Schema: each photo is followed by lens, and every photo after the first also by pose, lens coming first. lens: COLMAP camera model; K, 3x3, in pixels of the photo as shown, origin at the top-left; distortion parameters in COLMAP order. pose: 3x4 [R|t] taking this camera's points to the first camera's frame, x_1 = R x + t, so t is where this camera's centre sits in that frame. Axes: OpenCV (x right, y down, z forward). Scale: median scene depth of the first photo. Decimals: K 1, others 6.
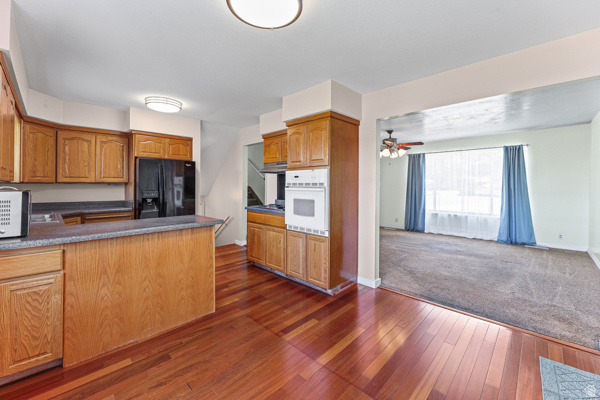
lens RADIAL K [[247.2, 0, 298.2], [0, 247.2, 181.8], [0, 0, 1]] dist [-0.003053, -0.000186]
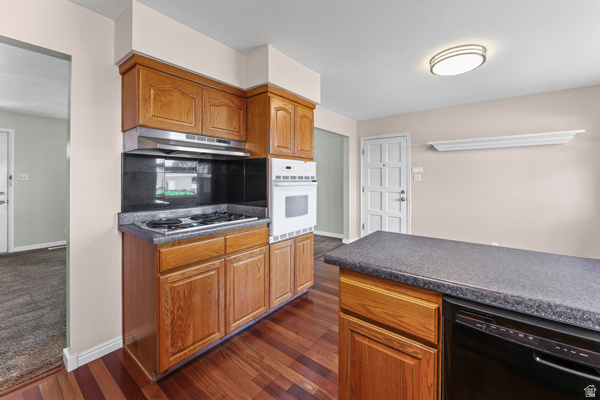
lens RADIAL K [[247.2, 0, 295.5], [0, 247.2, 182.8], [0, 0, 1]] dist [-0.003053, -0.000186]
pose [[-0.093437, -0.009407, 0.995581, -0.782165], [-0.006923, 0.999937, 0.008798, 0.019603], [-0.995601, -0.006070, -0.093497, 1.069971]]
